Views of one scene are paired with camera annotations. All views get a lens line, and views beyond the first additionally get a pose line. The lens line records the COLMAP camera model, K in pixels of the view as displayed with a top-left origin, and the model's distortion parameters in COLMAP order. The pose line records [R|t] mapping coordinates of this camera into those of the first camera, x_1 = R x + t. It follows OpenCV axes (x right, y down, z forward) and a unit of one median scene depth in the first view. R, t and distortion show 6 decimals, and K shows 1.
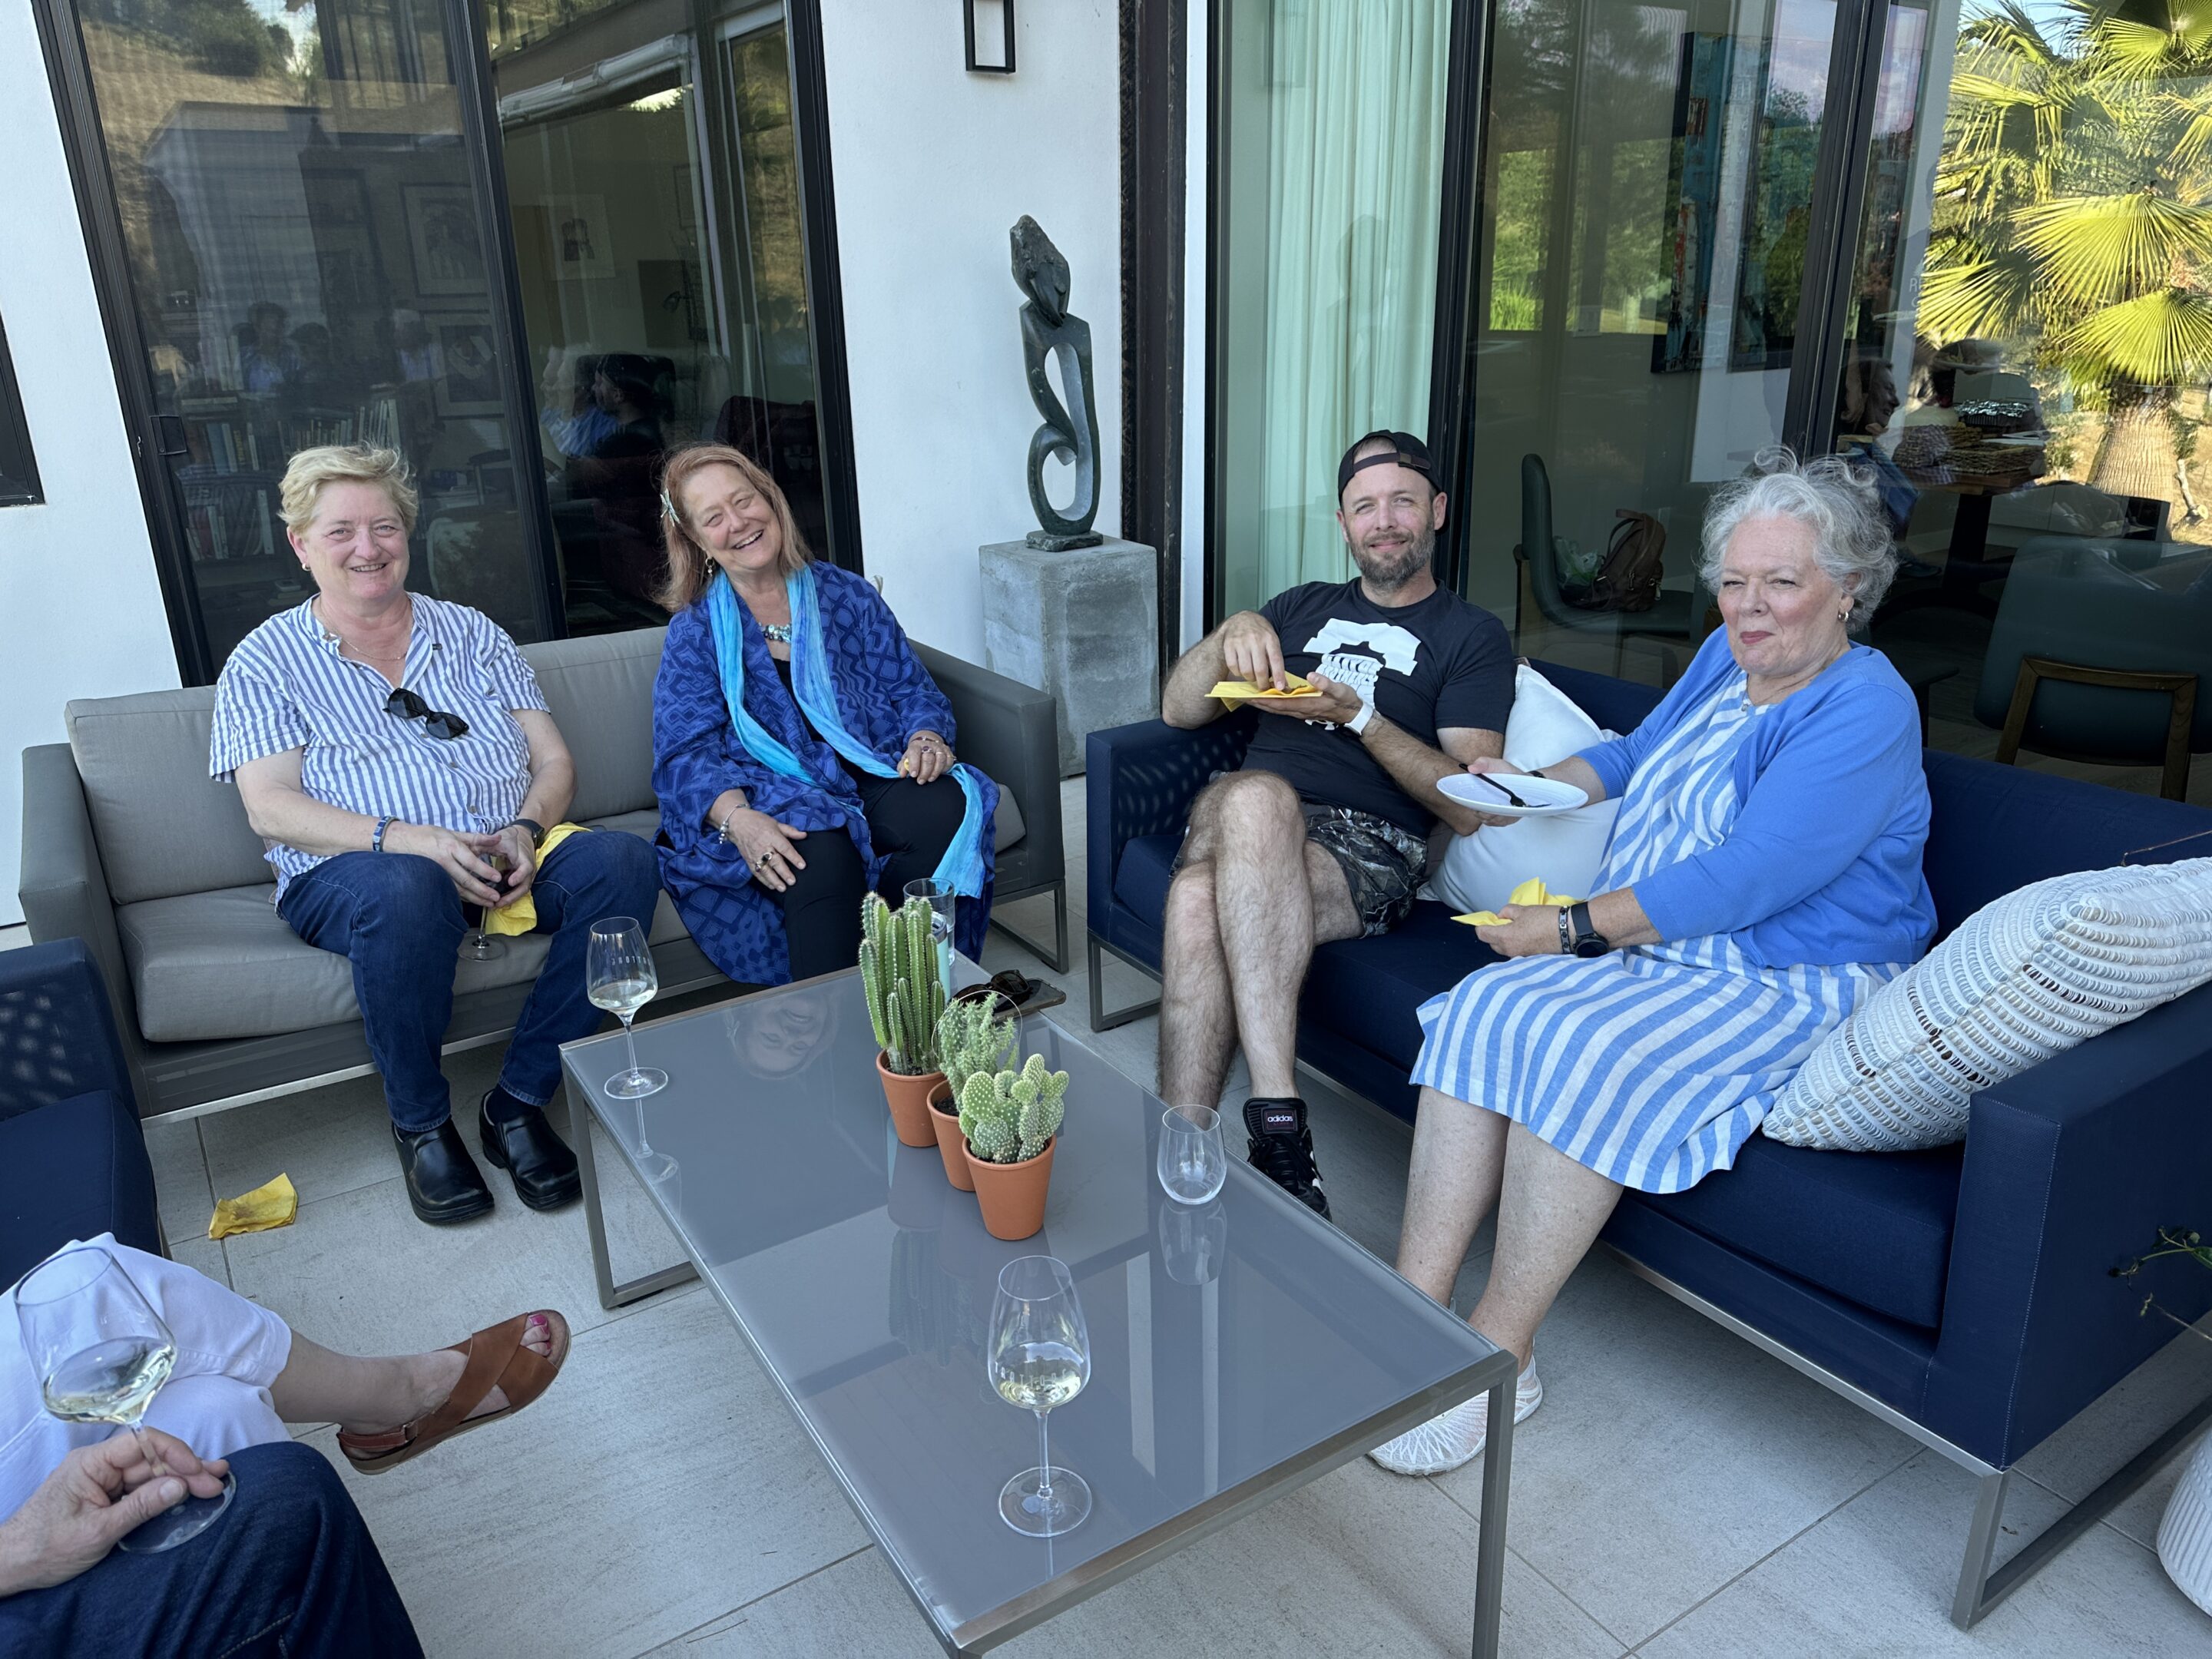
lens RADIAL K [[1544.4, 0, 1094.3], [0, 1544.4, 838.0], [0, 0, 1]] dist [0.042809, -0.094983]
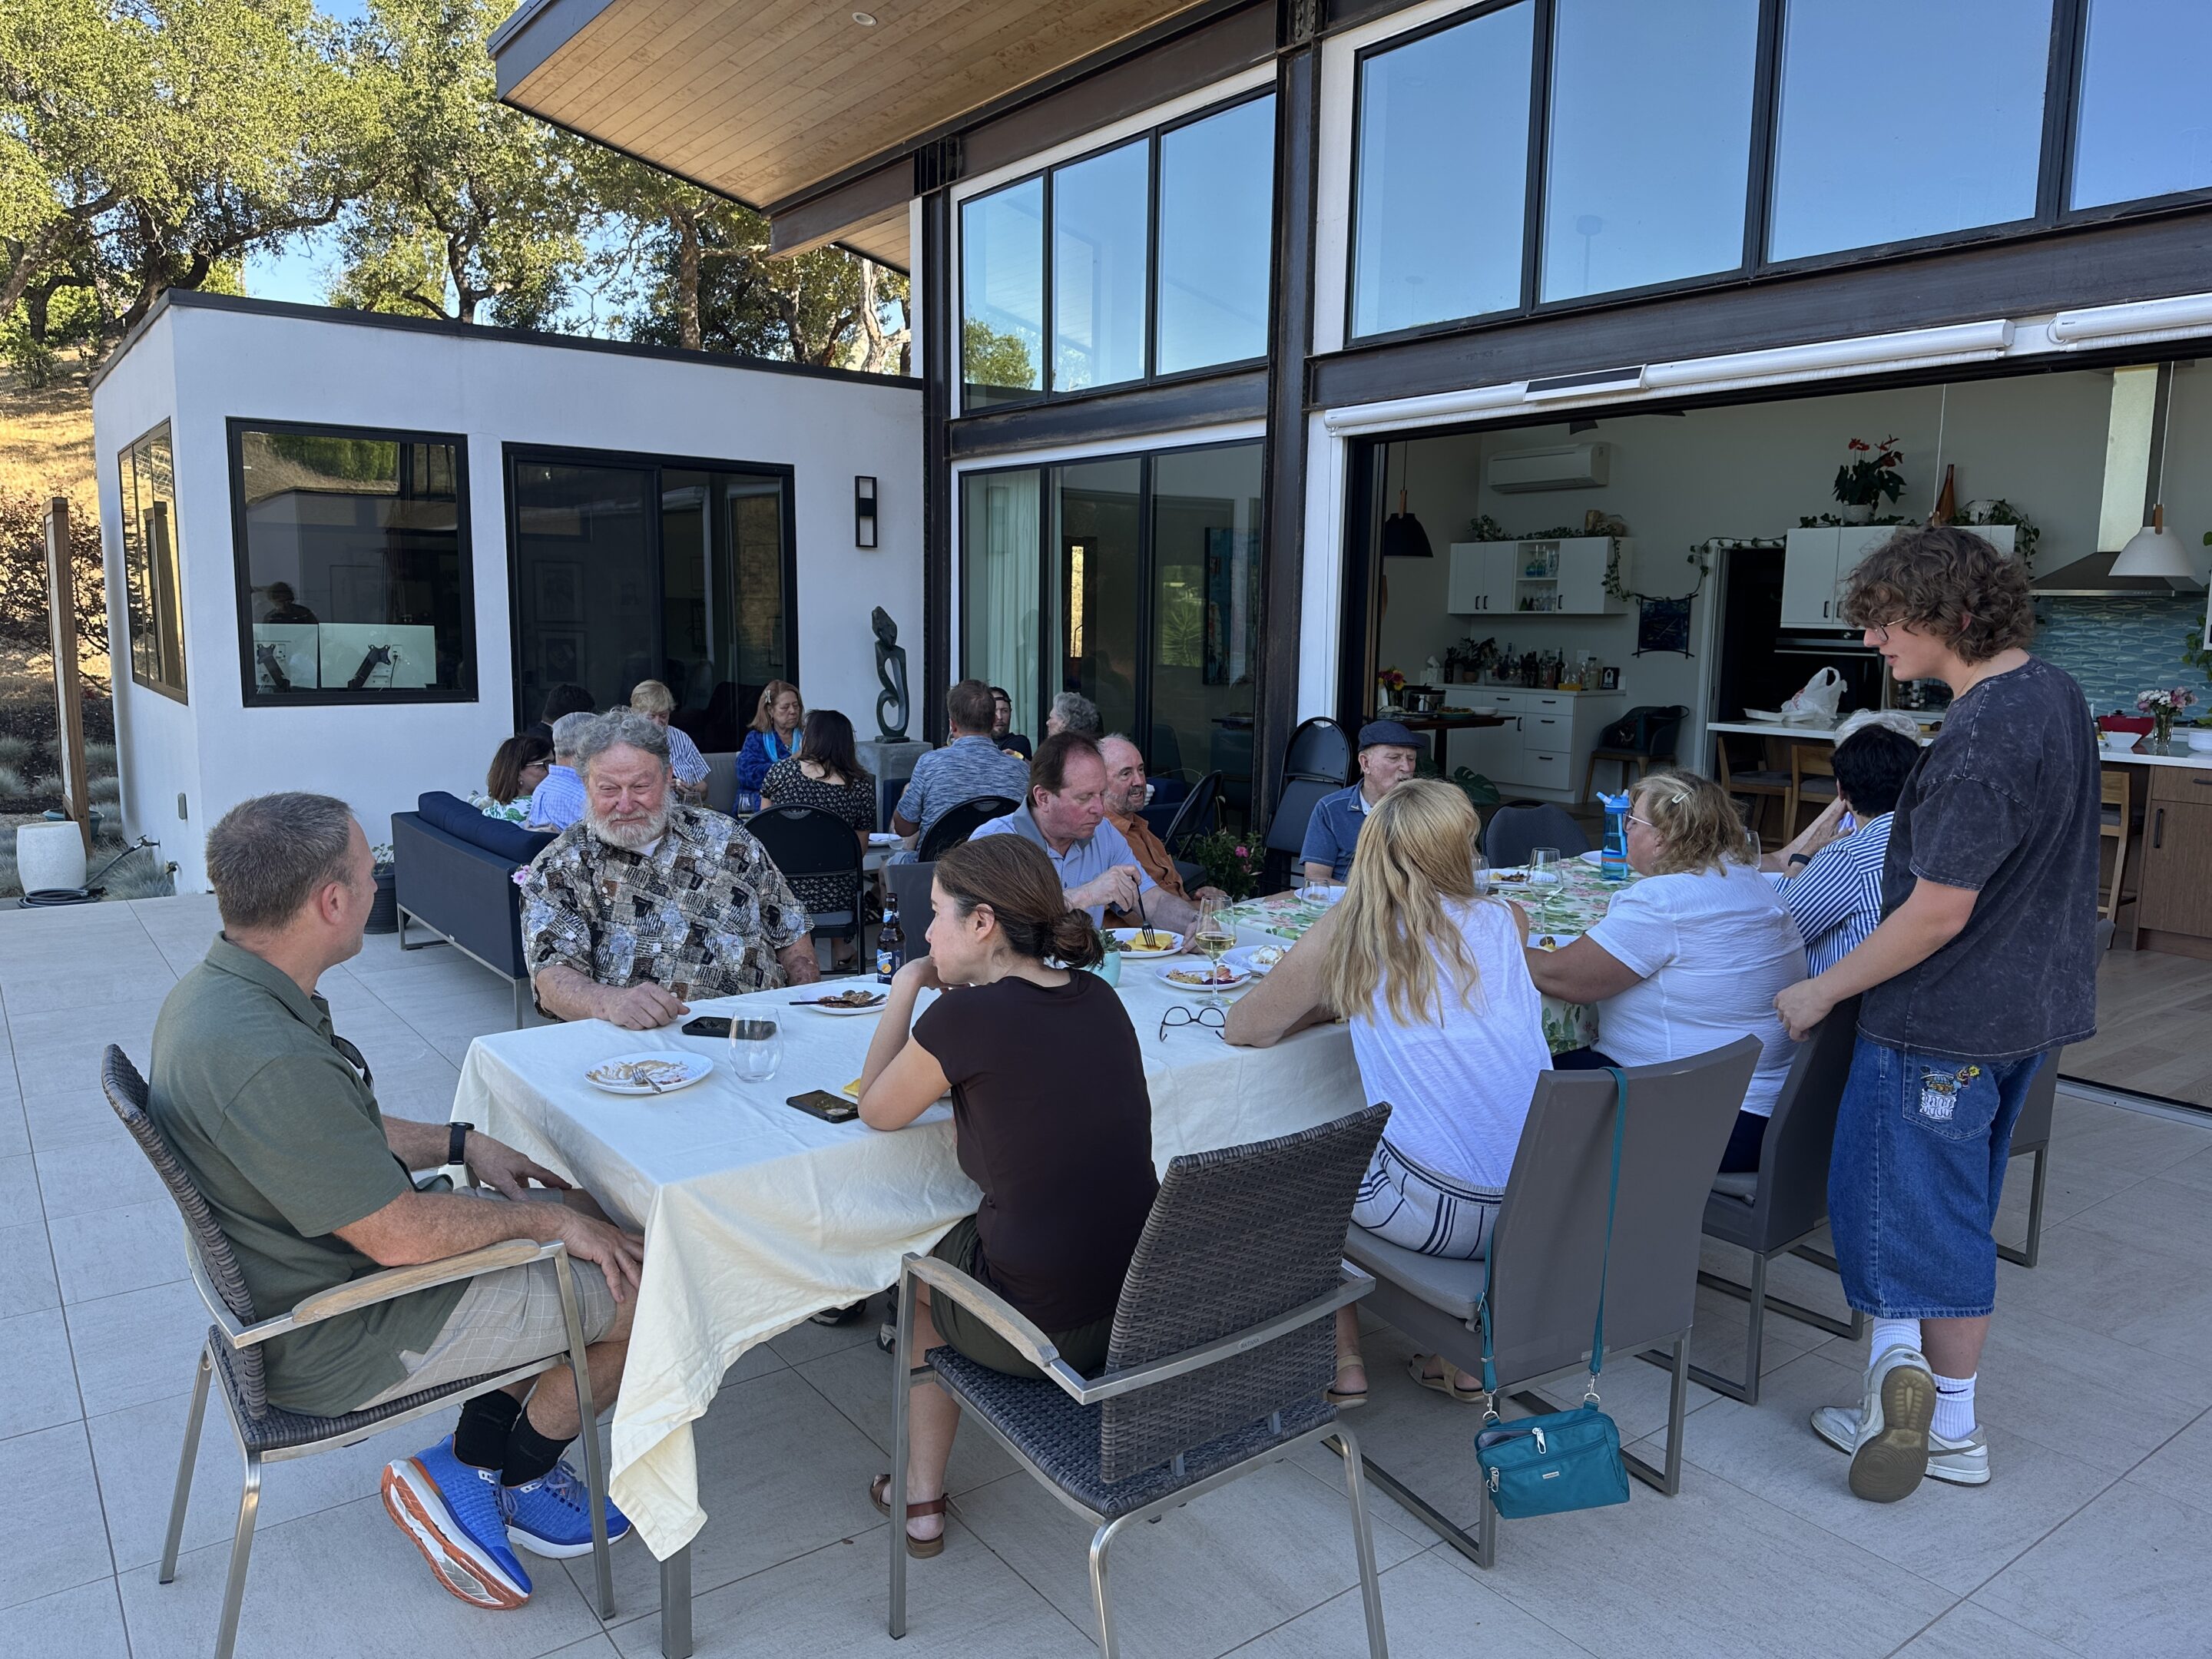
lens RADIAL K [[1544.4, 0, 1116.3], [0, 1544.4, 831.4], [0, 0, 1]] dist [0.042809, -0.094983]
pose [[0.995466, 0.024497, 0.091908, 0.105486], [-0.004949, 0.978297, -0.207147, 0.418422], [-0.094988, 0.205753, 0.973983, -1.247937]]
